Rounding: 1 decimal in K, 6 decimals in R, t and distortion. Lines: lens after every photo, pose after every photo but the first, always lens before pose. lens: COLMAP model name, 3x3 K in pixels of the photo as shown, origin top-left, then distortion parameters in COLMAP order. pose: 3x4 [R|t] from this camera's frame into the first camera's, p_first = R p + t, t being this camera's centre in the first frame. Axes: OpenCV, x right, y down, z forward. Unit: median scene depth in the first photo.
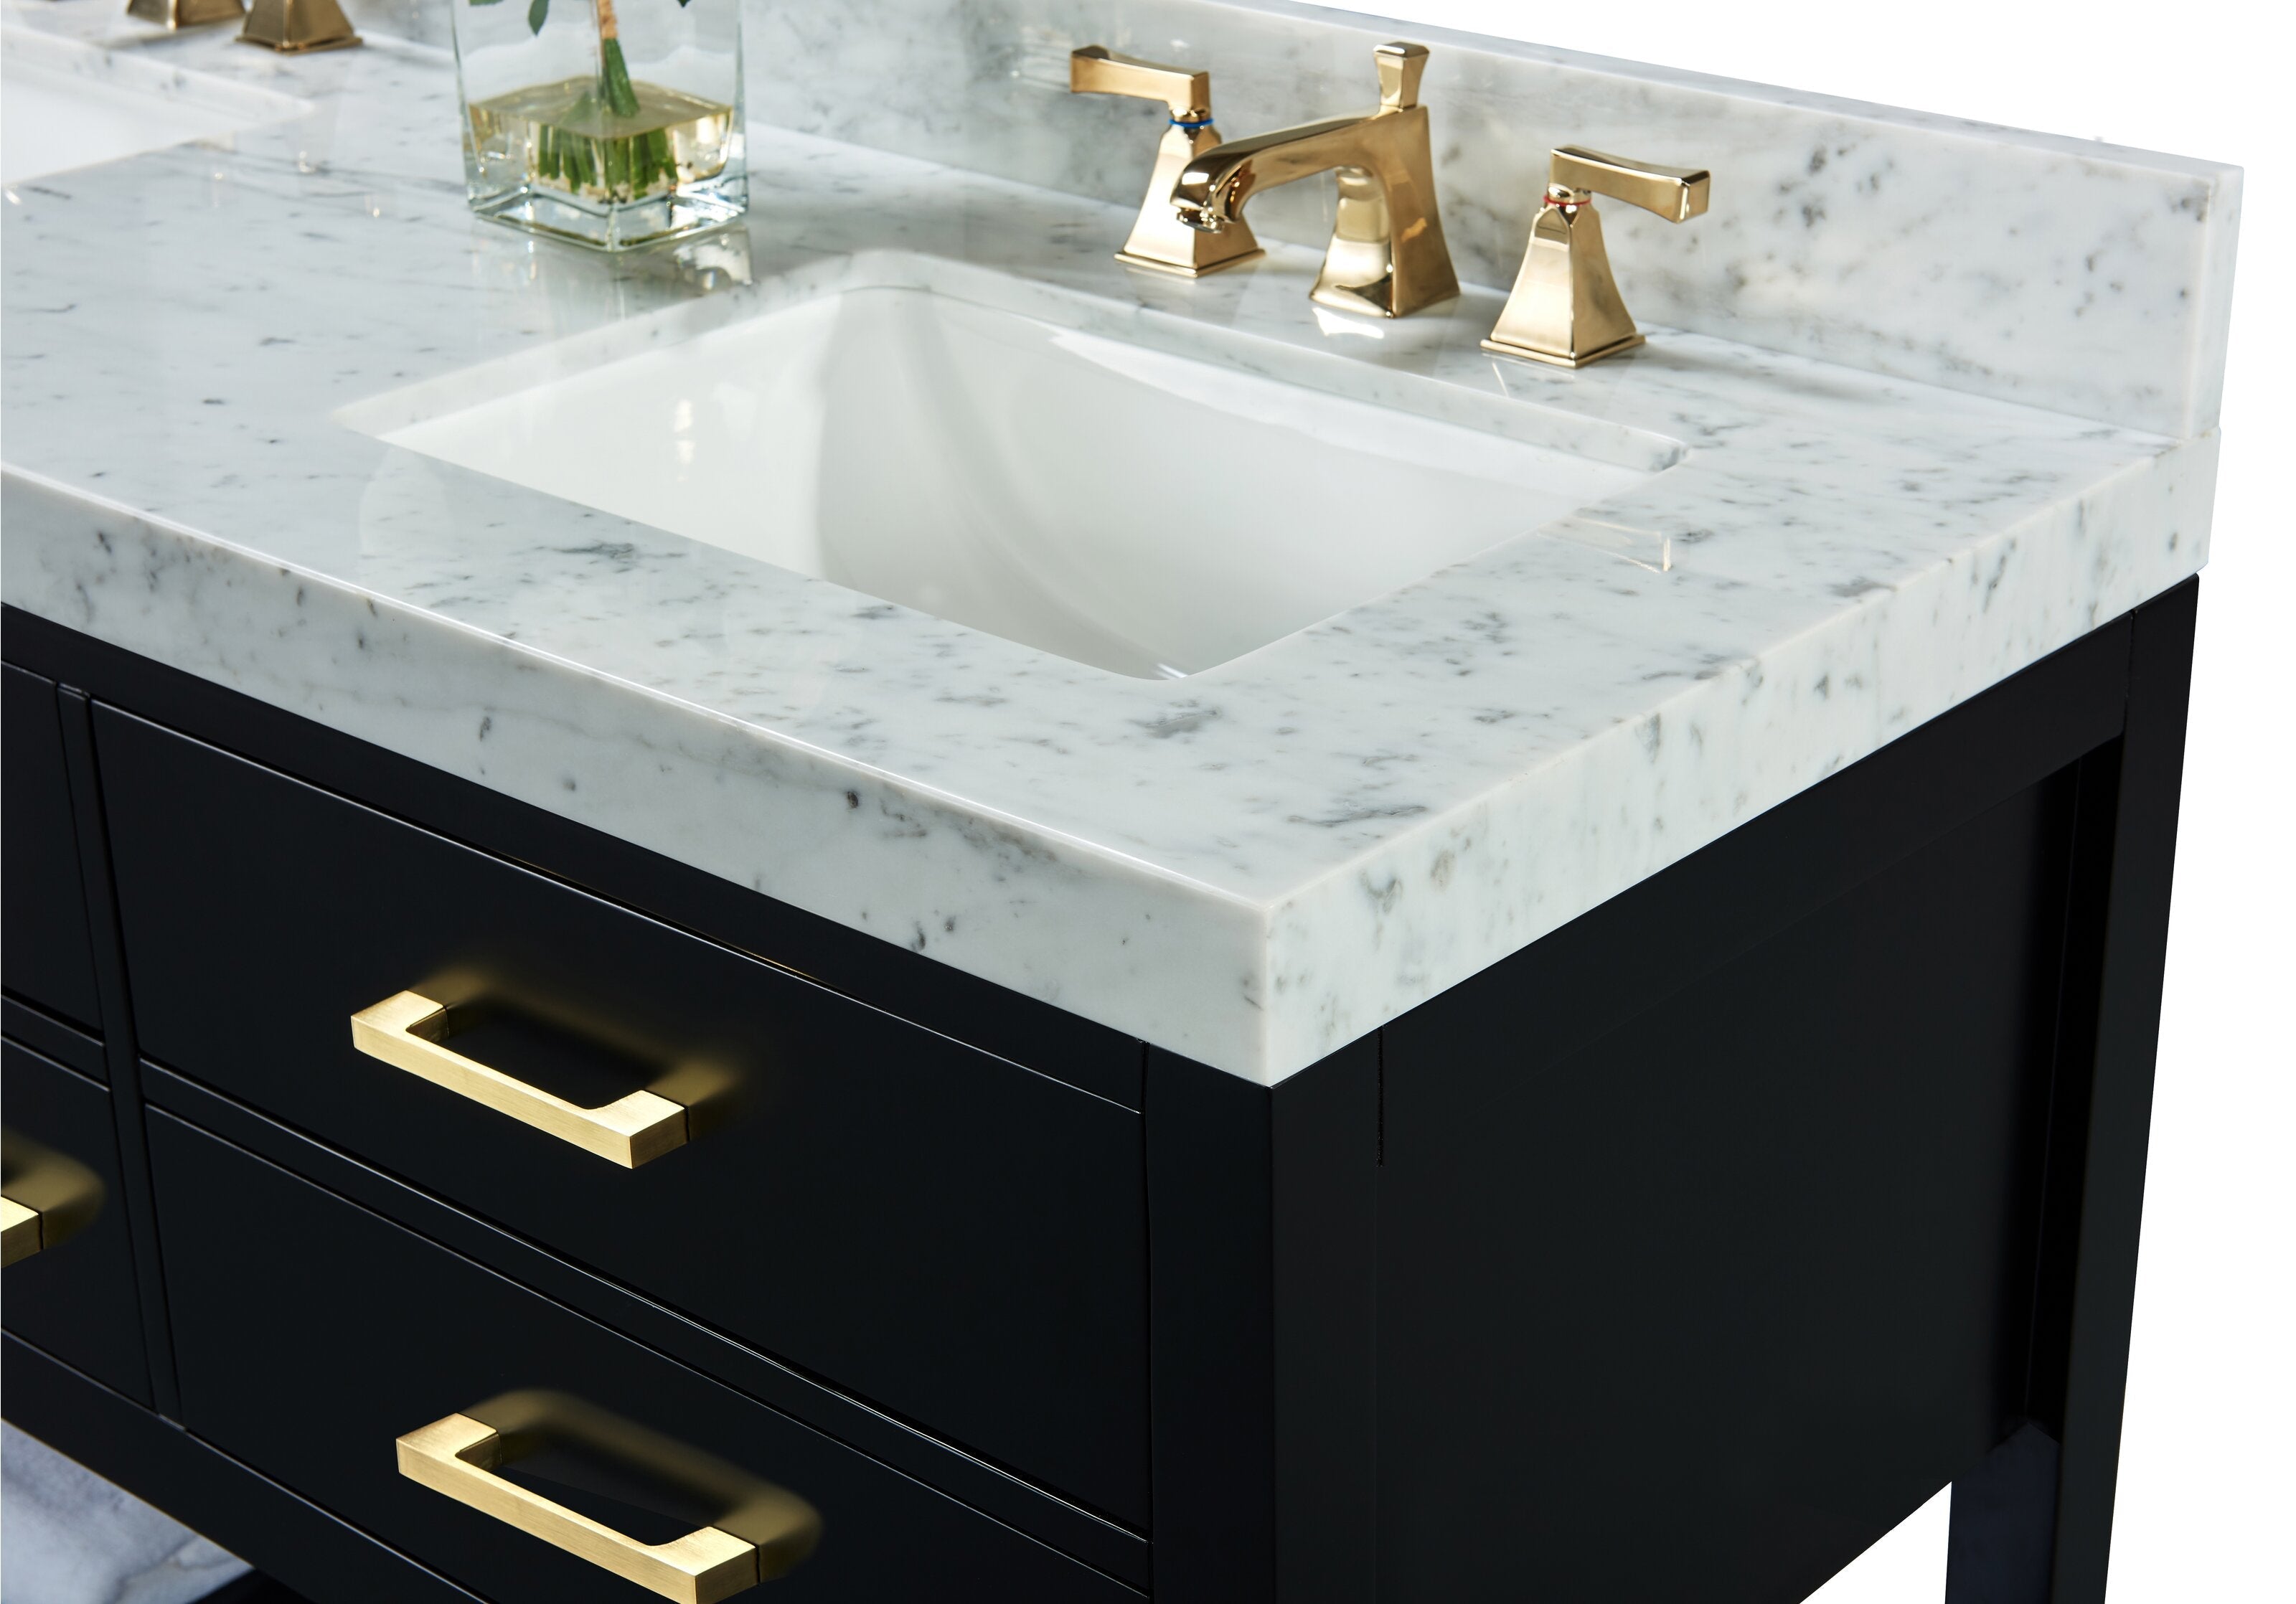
lens RADIAL K [[3998.9, 0, 1148.0], [0, 3998.9, 802.0], [0, 0, 1]] dist [0.314557, -0.329560]
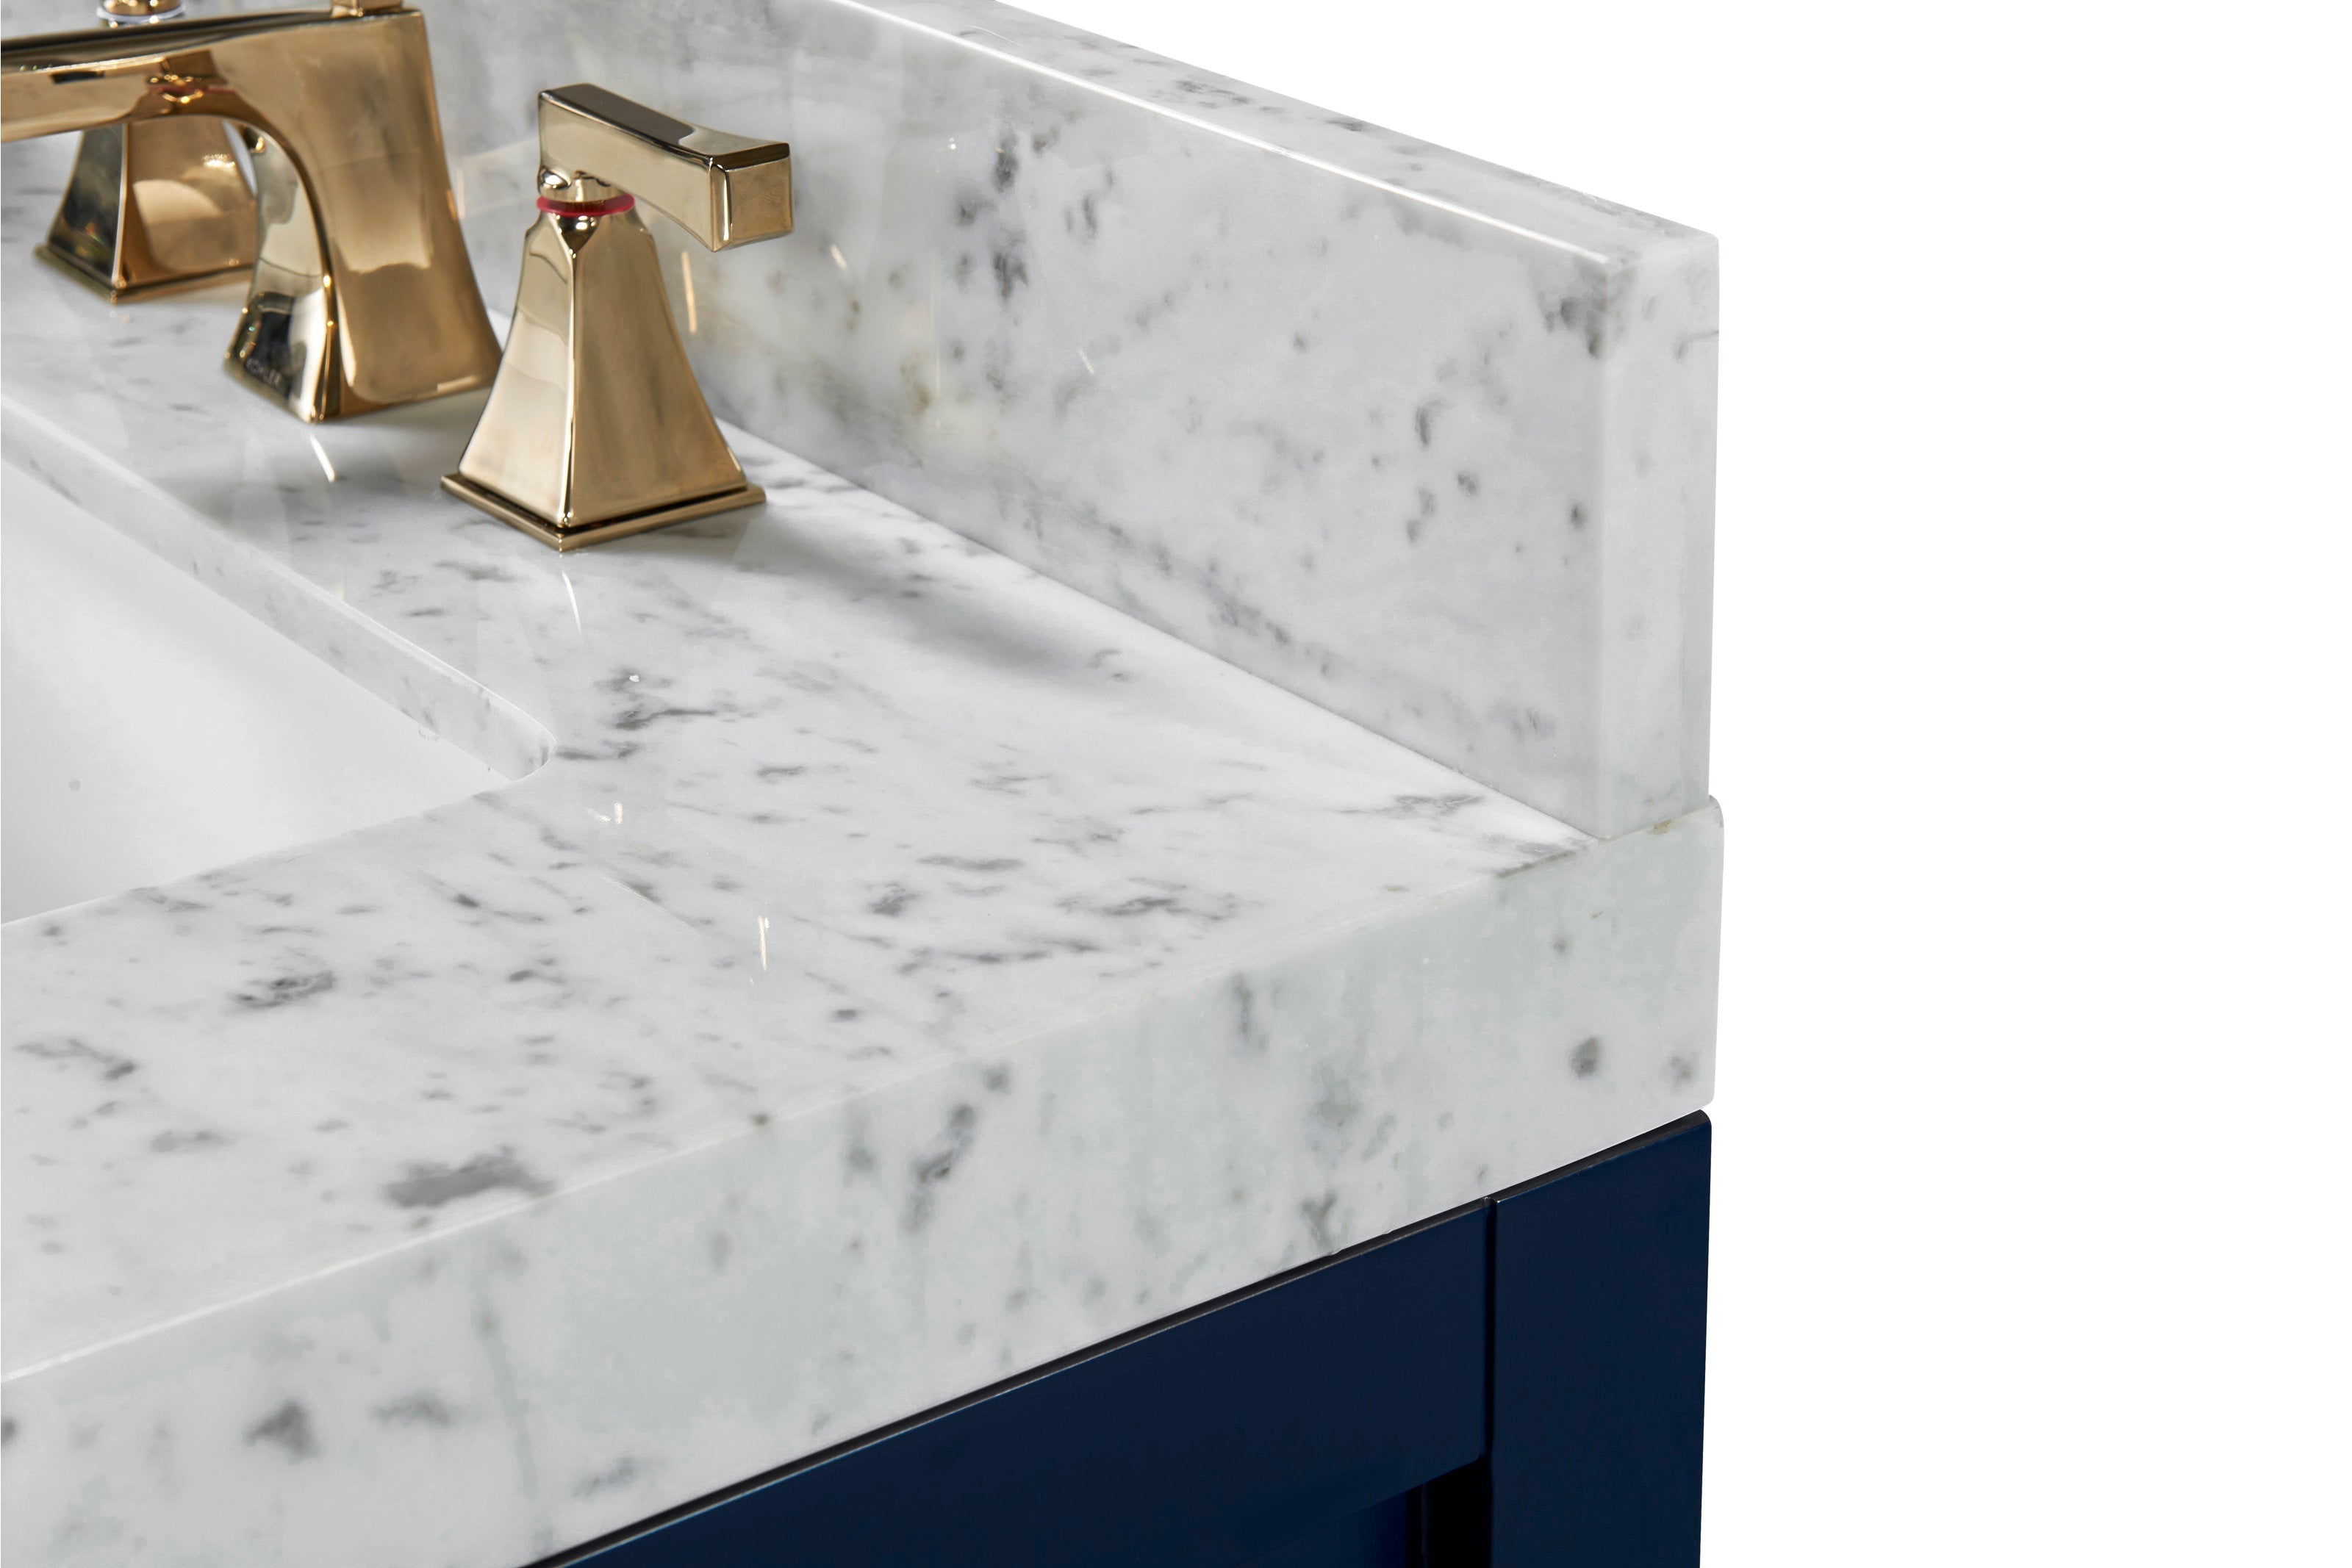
lens RADIAL K [[4121.1, 0, 1176.0], [0, 4121.1, 784.0], [0, 0, 1]] dist [0.023686, 0.033514]
pose [[0.970203, 0.085438, -0.226729, 0.326600], [-0.085219, 0.996304, 0.010775, -0.100521], [0.226811, 0.008867, 0.973898, 0.583772]]
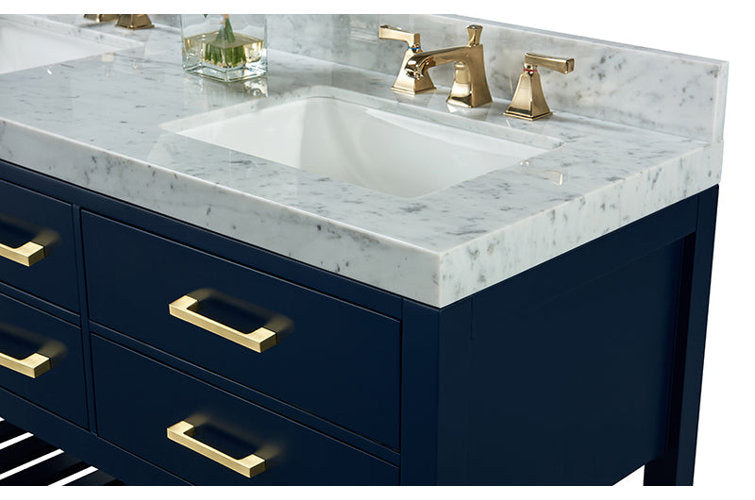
lens RADIAL K [[1443.8, 0, 380.3], [0, 1443.8, 225.9], [0, 0, 1]] dist [0.504388, -2.173863]
pose [[0.999879, 0.014883, 0.004507, -0.023260], [-0.014486, 0.996839, -0.078113, 0.081171], [-0.005655, 0.078039, 0.996934, -0.204469]]
